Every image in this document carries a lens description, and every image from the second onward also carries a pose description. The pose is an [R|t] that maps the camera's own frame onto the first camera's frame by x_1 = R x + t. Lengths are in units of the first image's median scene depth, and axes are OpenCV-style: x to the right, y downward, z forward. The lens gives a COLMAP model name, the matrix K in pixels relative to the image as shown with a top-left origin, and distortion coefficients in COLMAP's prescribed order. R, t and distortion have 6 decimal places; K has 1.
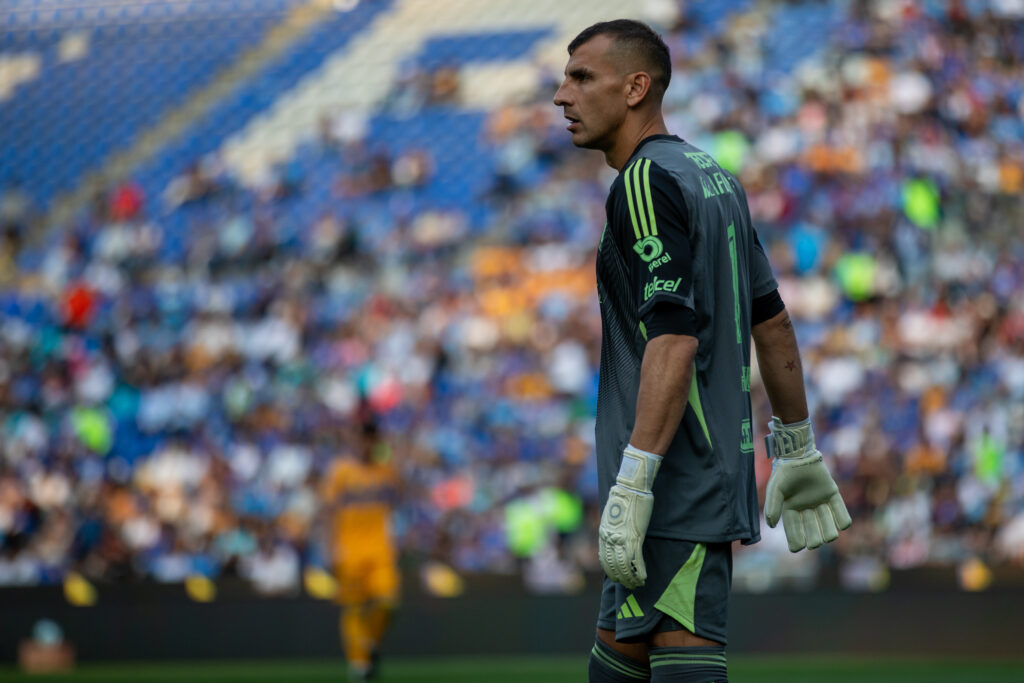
lens RADIAL K [[5957.4, 0, 512.0], [0, 5957.4, 341.5], [0, 0, 1]] dist [1.322901, 2.751111]
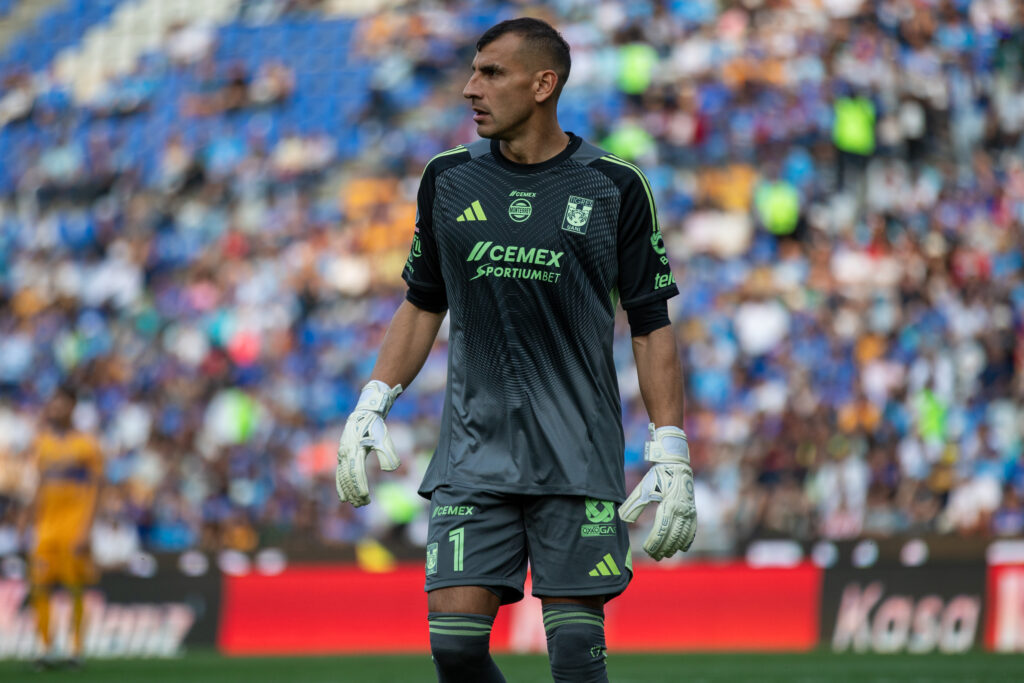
lens RADIAL K [[5760.6, 0, 508.8], [0, 5760.6, 376.6], [0, 0, 1]] dist [1.585326, 7.650649]
pose [[0.999894, 0.000160, 0.014586, 0.005431], [-0.000276, 0.999969, 0.007932, 0.006870], [-0.014584, -0.007936, 0.999862, 0.154854]]
